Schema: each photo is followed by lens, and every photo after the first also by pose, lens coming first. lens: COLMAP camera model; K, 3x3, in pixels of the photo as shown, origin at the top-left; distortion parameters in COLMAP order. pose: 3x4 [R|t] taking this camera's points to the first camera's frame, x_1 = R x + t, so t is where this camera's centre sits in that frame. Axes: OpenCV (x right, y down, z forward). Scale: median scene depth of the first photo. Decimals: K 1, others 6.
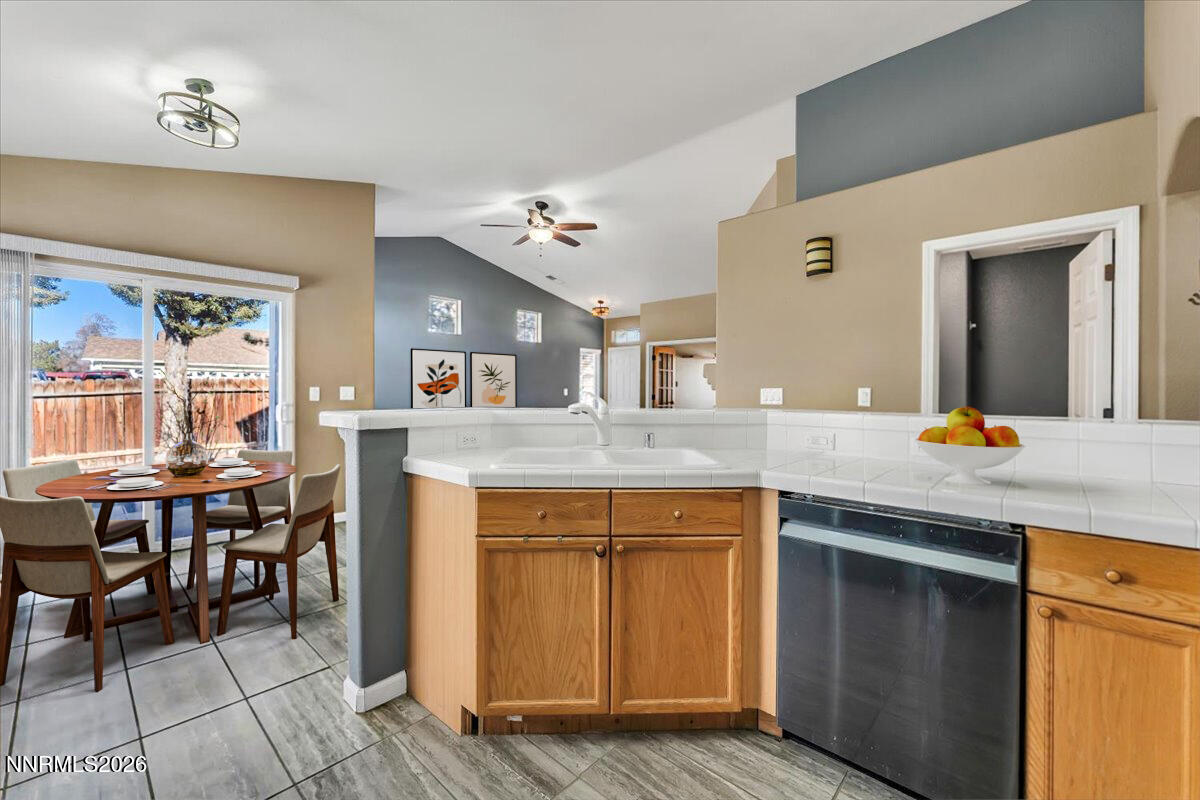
lens RADIAL K [[490.2, 0, 595.1], [0, 490.2, 395.4], [0, 0, 1]] dist [-0.000624, -0.000138]
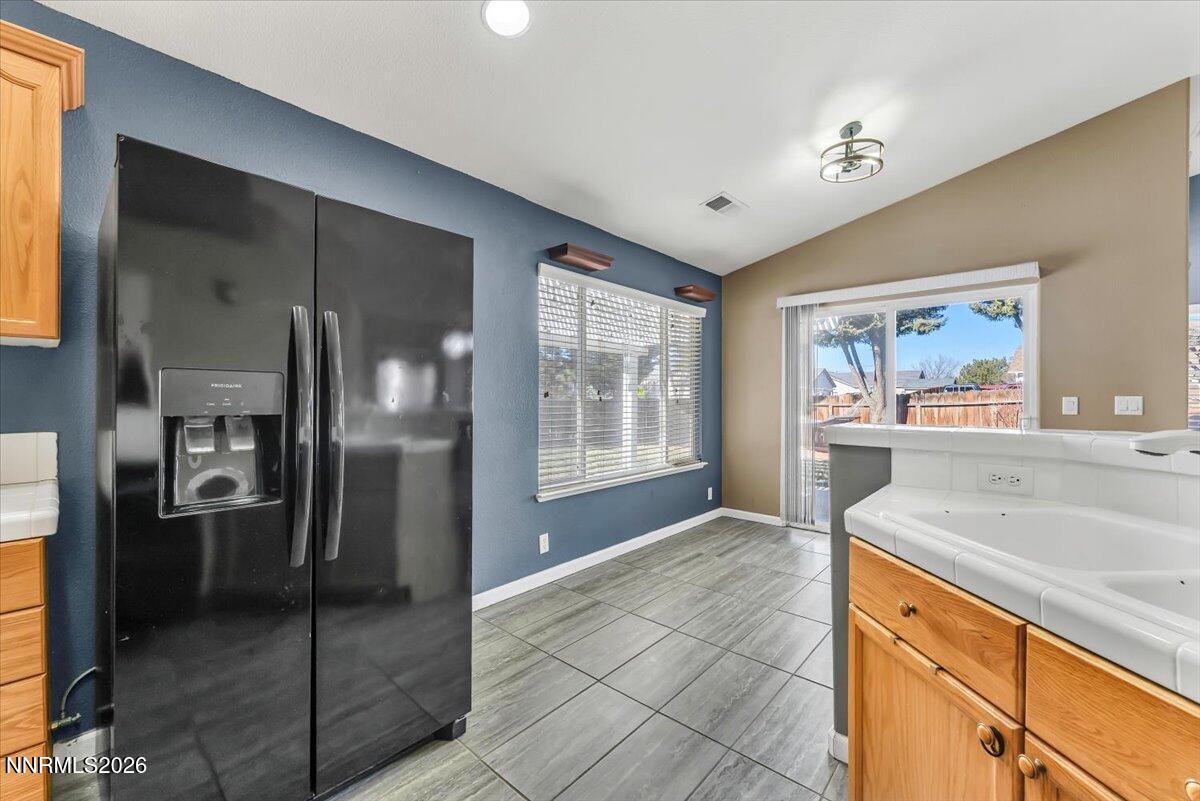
lens RADIAL K [[490.8, 0, 599.1], [0, 490.8, 402.5], [0, 0, 1]] dist [-0.002651, -0.000302]
pose [[0.034019, 0.004504, -0.999411, 0.300385], [-0.011416, 0.999926, 0.004118, -0.003303], [0.999356, 0.011269, 0.034068, 0.387265]]
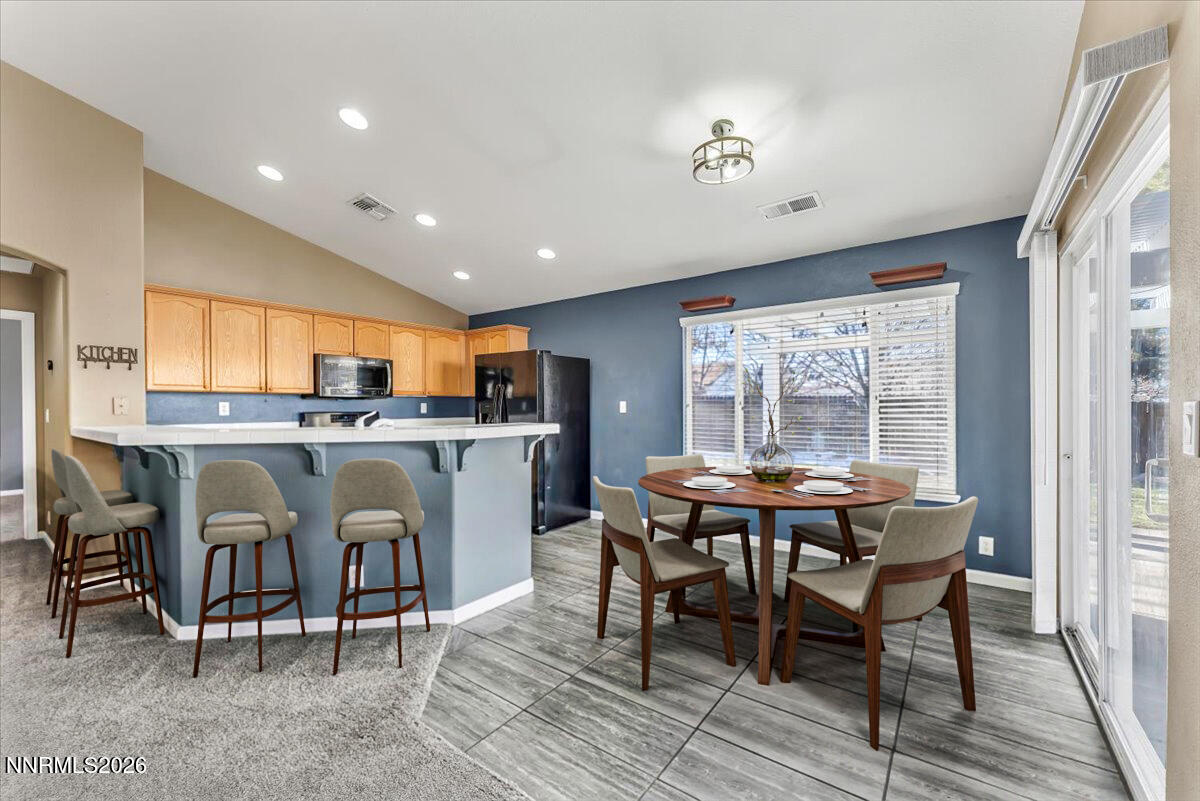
lens RADIAL K [[479.4, 0, 596.5], [0, 479.4, 407.3], [0, 0, 1]] dist [-0.000312, -0.000025]
pose [[-0.993754, 0.001162, -0.111586, -0.415092], [0.000118, 0.999956, 0.009361, -0.027039], [0.111592, 0.009289, -0.993711, 2.046967]]
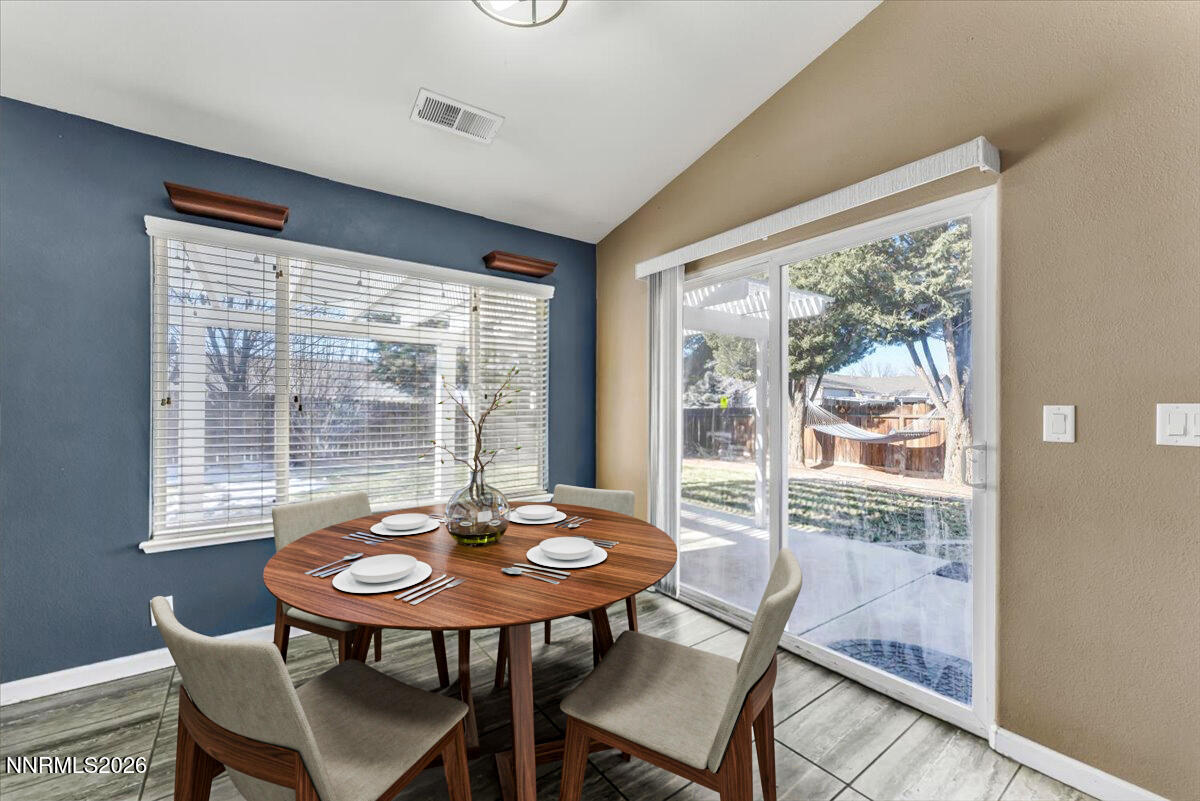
lens RADIAL K [[479.4, 0, 596.5], [0, 479.4, 407.3], [0, 0, 1]] dist [-0.000312, -0.000025]
pose [[-0.189396, -0.005928, -0.981883, -0.248107], [-0.014665, 0.999887, -0.003208, -0.014196], [0.981791, 0.013791, -0.189462, 1.228693]]
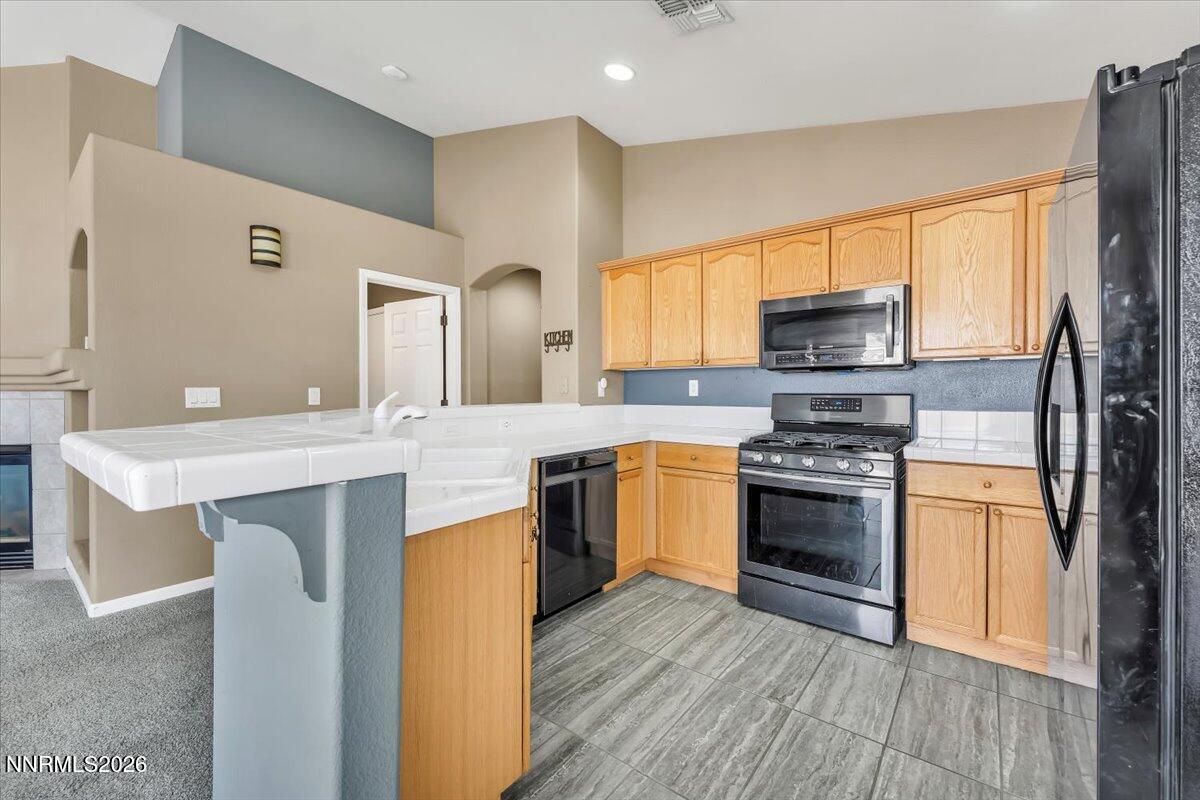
lens RADIAL K [[490.2, 0, 595.1], [0, 490.2, 395.4], [0, 0, 1]] dist [-0.000624, -0.000138]
pose [[-0.078554, -0.013515, 0.996818, -0.712507], [0.011574, 0.999828, 0.014468, -0.008489], [-0.996843, 0.012673, -0.078384, 0.610763]]
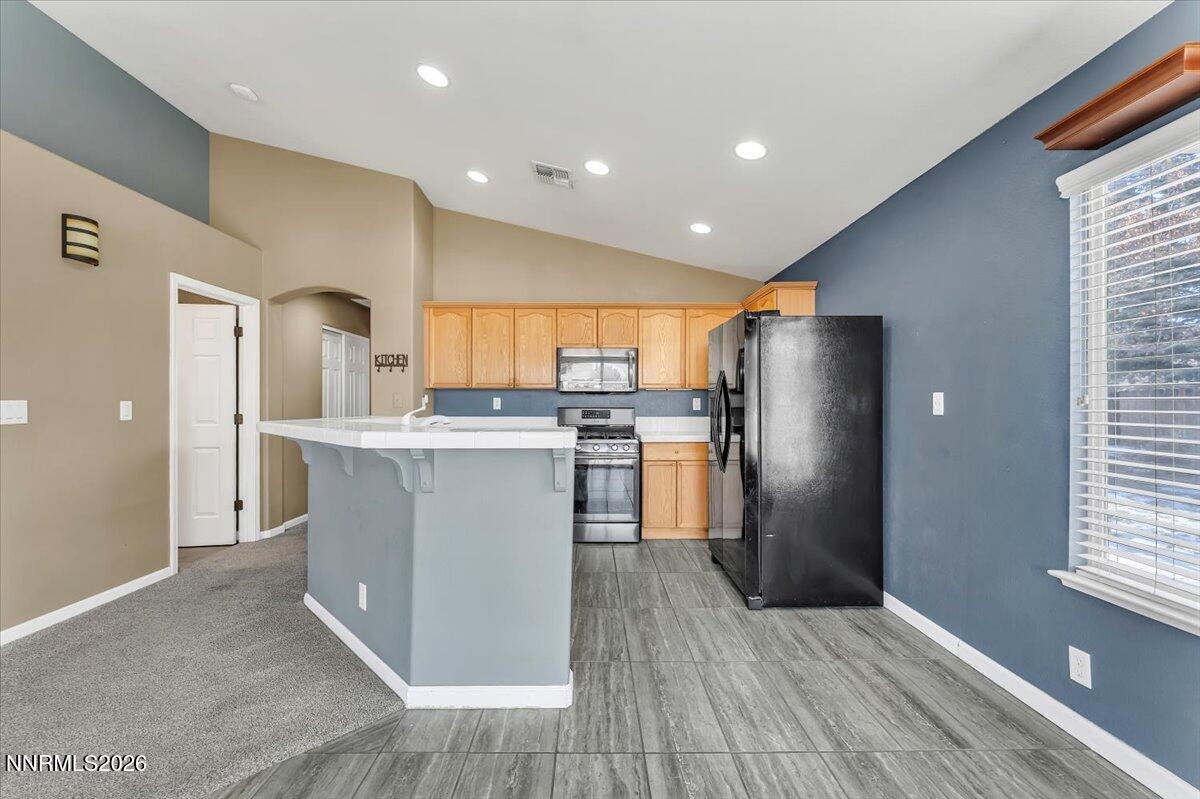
lens RADIAL K [[490.8, 0, 599.1], [0, 490.8, 401.5], [0, 0, 1]] dist [-0.002651, -0.000302]
pose [[-0.693852, -0.000408, 0.720118, -0.987140], [0.002737, 0.999991, 0.003204, -0.018558], [-0.720113, 0.004194, -0.693844, 1.273453]]
